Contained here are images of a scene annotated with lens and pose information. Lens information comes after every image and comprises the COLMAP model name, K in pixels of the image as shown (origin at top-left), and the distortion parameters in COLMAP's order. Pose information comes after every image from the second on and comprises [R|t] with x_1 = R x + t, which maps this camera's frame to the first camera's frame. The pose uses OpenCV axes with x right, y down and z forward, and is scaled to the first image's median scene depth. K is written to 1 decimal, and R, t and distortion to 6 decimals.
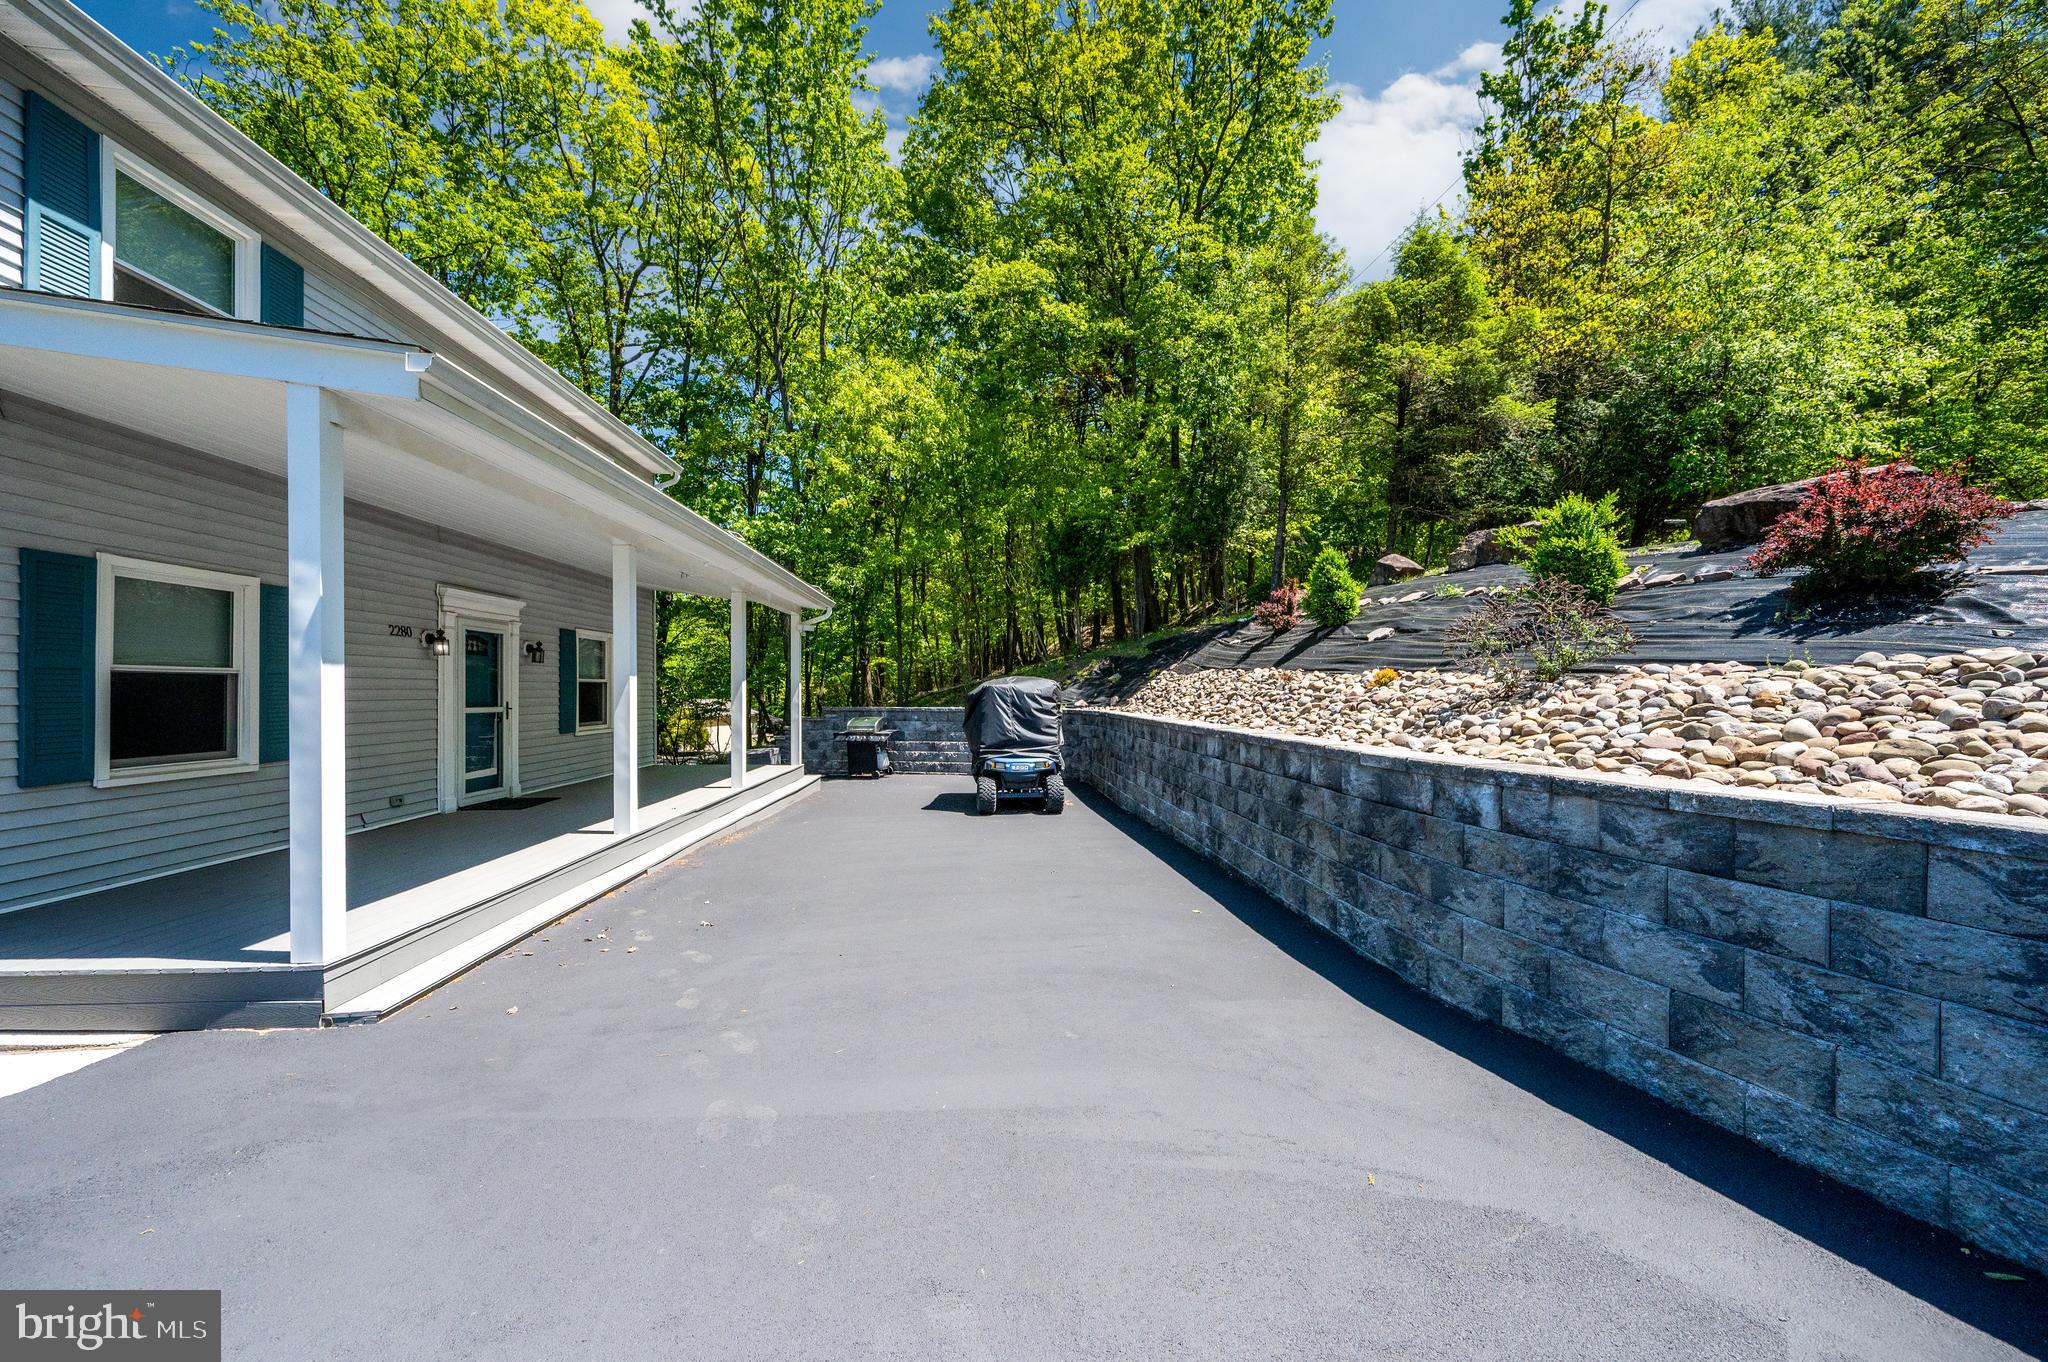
lens RADIAL K [[782.1, 0, 1044.8], [0, 782.1, 688.0], [0, 0, 1]] dist [-0.000003, 0.000299]
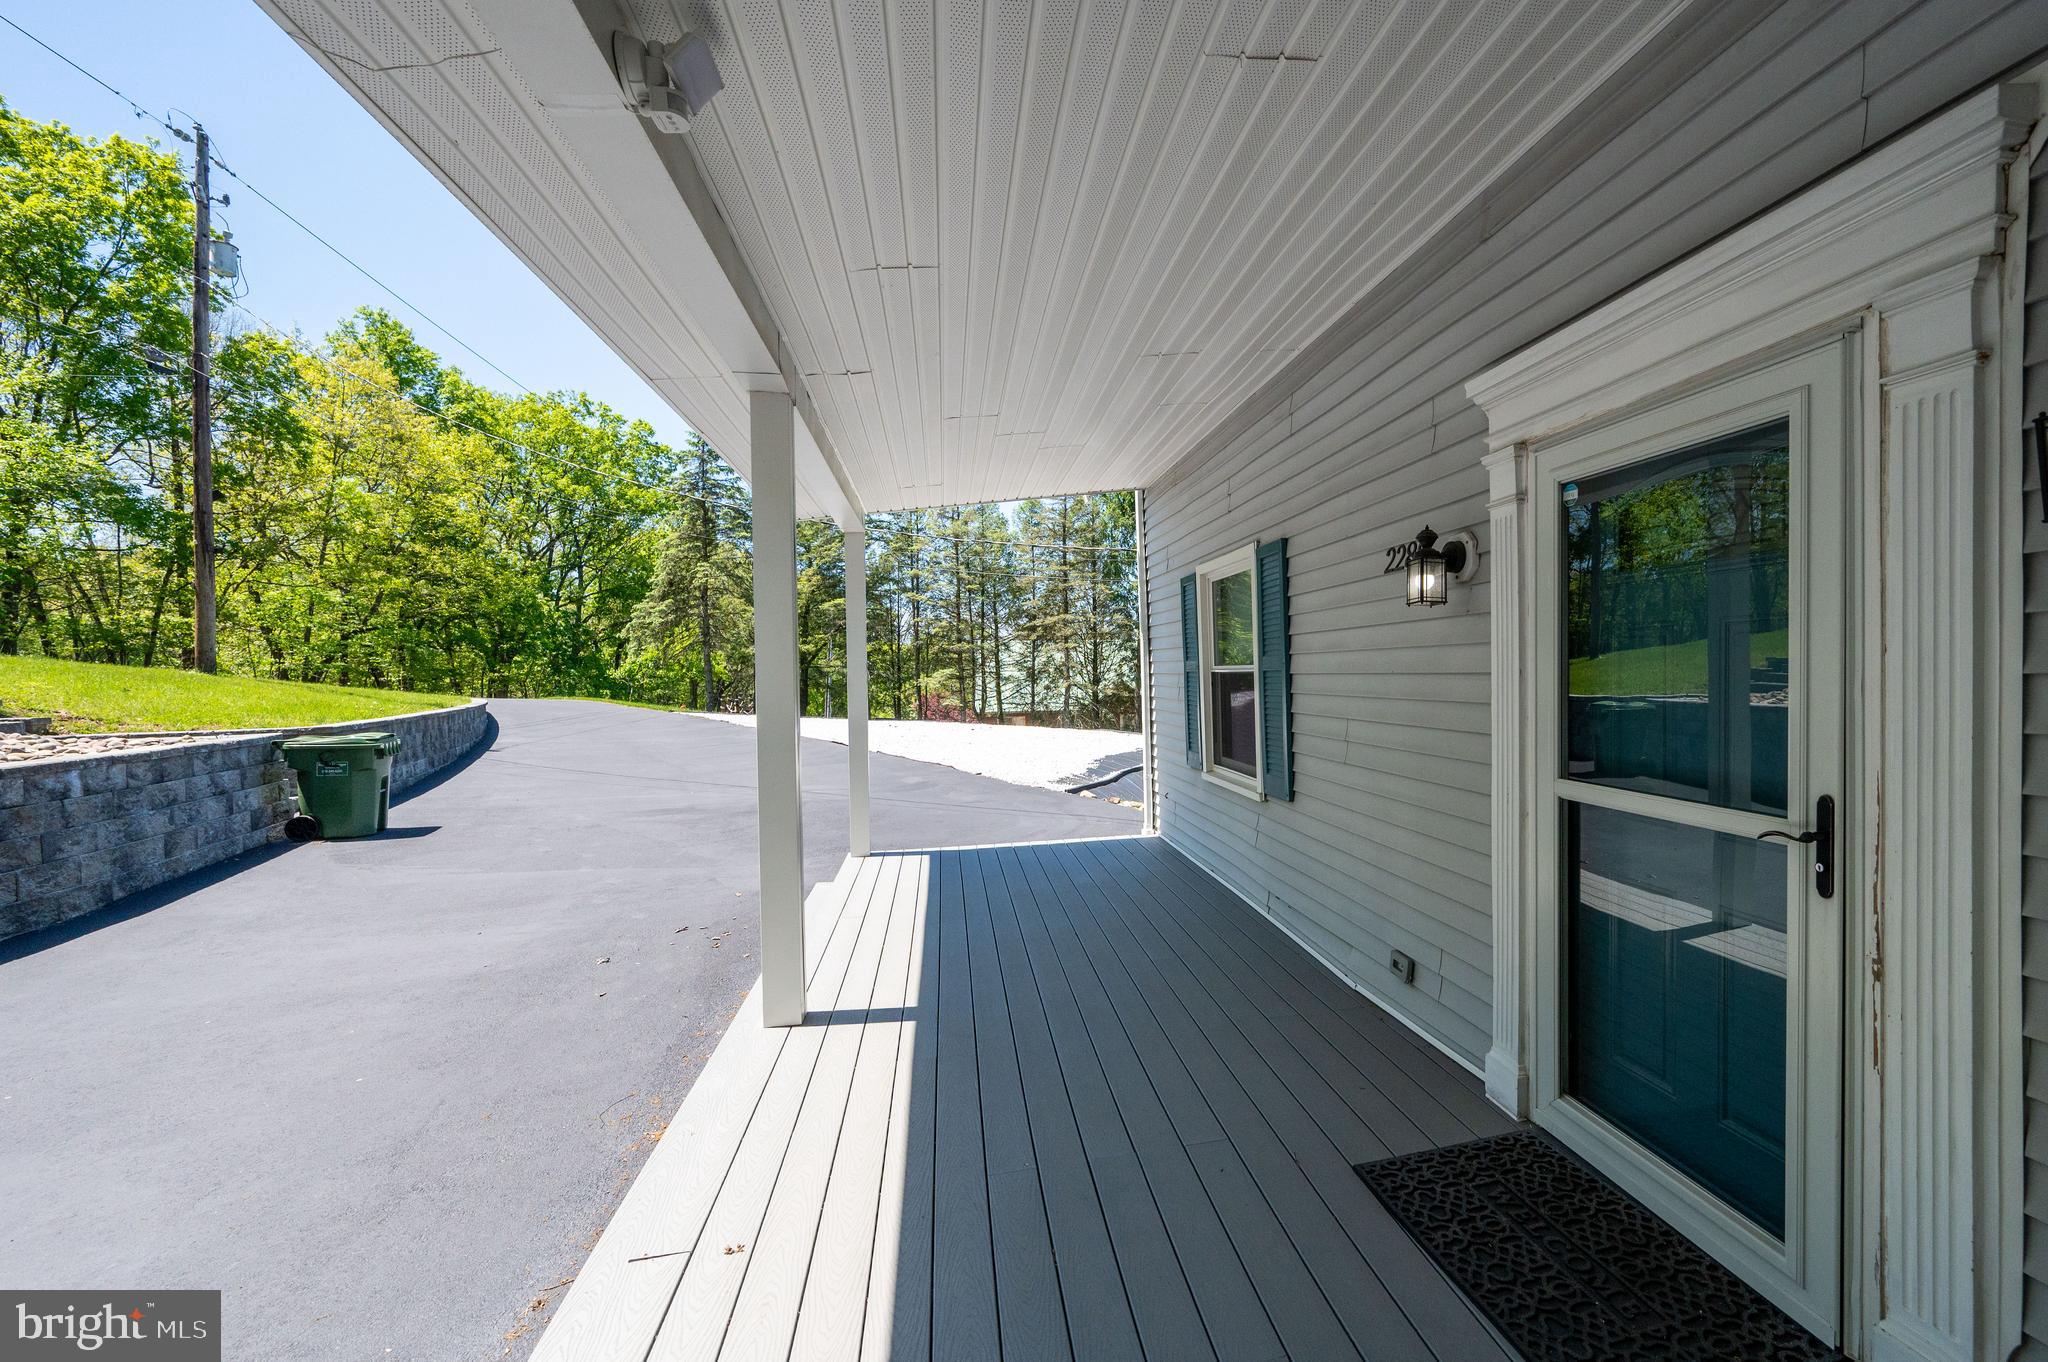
lens RADIAL K [[782.1, 0, 1044.8], [0, 782.1, 688.0], [0, 0, 1]] dist [-0.000003, 0.000299]
pose [[-0.993313, 0.019714, -0.113756, -0.495423], [0.018282, 0.999740, 0.013613, -0.011780], [0.113995, 0.011442, -0.993415, 1.139576]]
